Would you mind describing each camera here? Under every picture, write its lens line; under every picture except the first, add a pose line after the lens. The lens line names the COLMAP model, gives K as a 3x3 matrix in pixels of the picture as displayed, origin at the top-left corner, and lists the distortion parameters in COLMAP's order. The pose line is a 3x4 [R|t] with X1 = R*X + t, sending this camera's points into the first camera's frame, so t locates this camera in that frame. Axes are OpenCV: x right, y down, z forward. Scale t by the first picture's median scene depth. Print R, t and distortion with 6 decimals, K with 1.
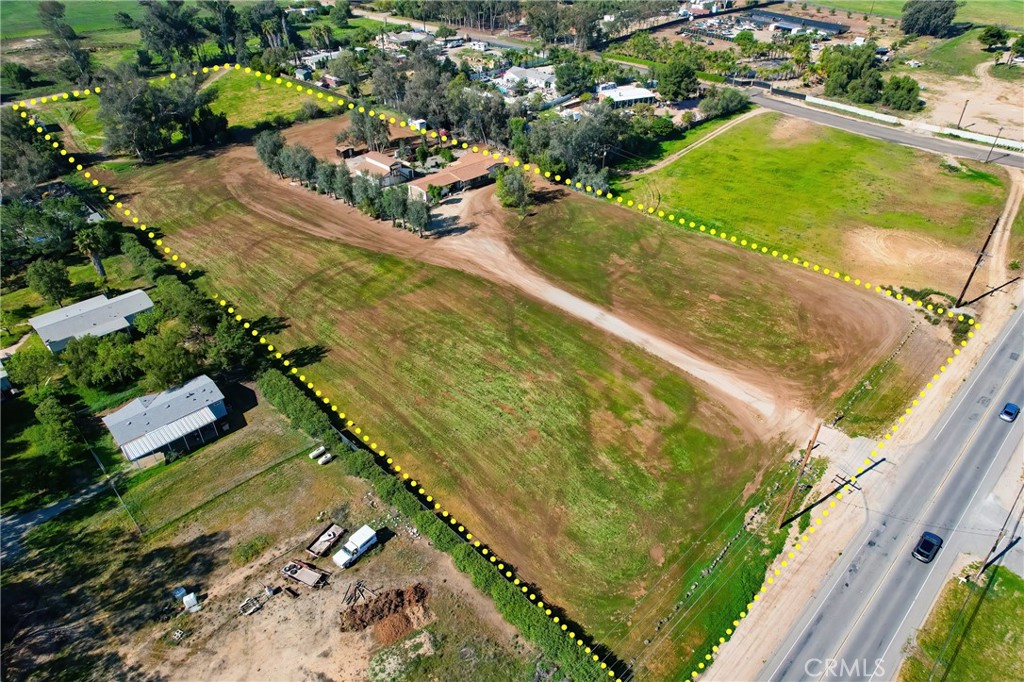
lens RADIAL K [[653.9, 0, 516.6], [0, 653.9, 346.4], [0, 0, 1]] dist [-0.077415, 0.067103]
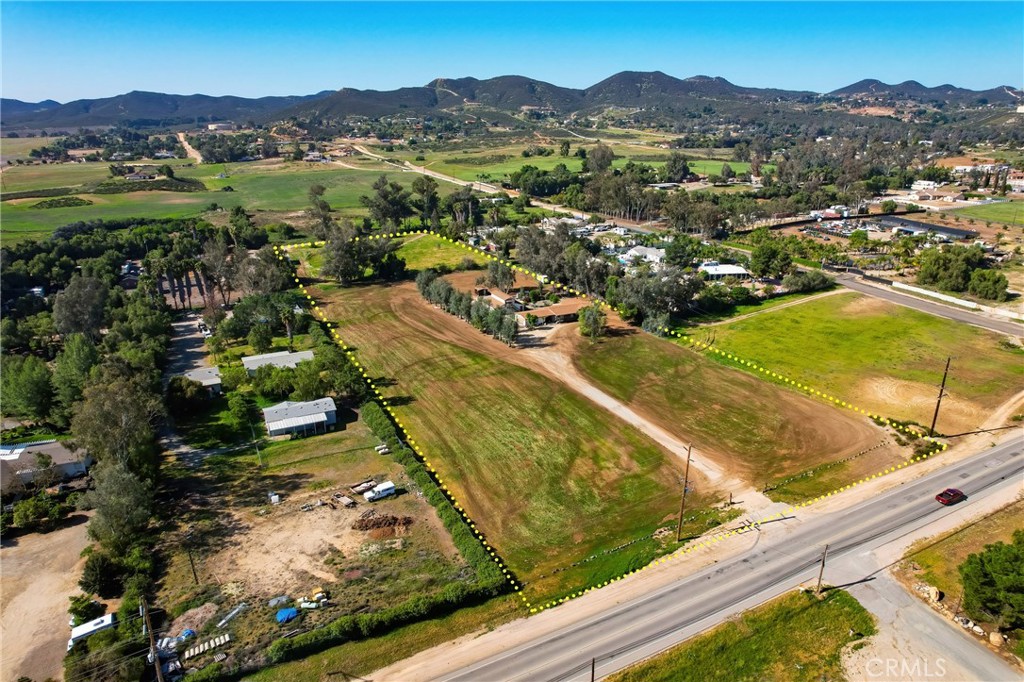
lens RADIAL K [[653.9, 0, 516.6], [0, 653.9, 346.4], [0, 0, 1]] dist [-0.077415, 0.067103]
pose [[0.955097, 0.098125, -0.279572, 0.219365], [-0.172047, 0.951866, -0.253674, 0.153744], [0.241223, 0.290383, 0.926007, -0.211234]]
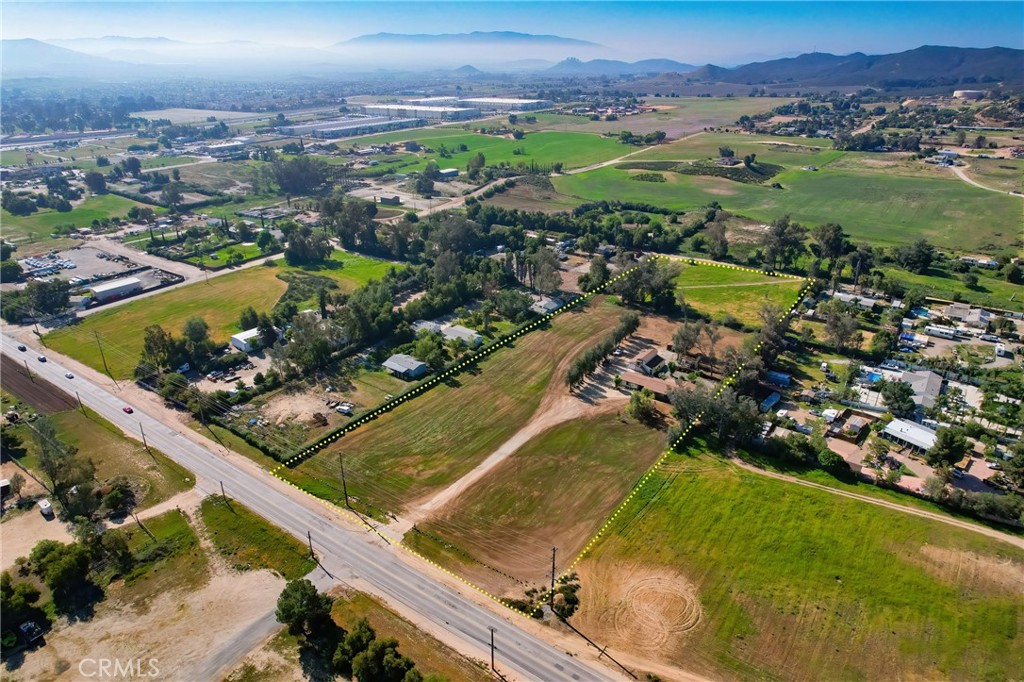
lens RADIAL K [[653.9, 0, 516.6], [0, 653.9, 346.4], [0, 0, 1]] dist [-0.077415, 0.067103]
pose [[0.165584, 0.403647, -0.899806, 1.207740], [-0.574634, 0.781001, 0.244607, -0.544606], [0.801485, 0.476556, 0.361271, 0.201989]]
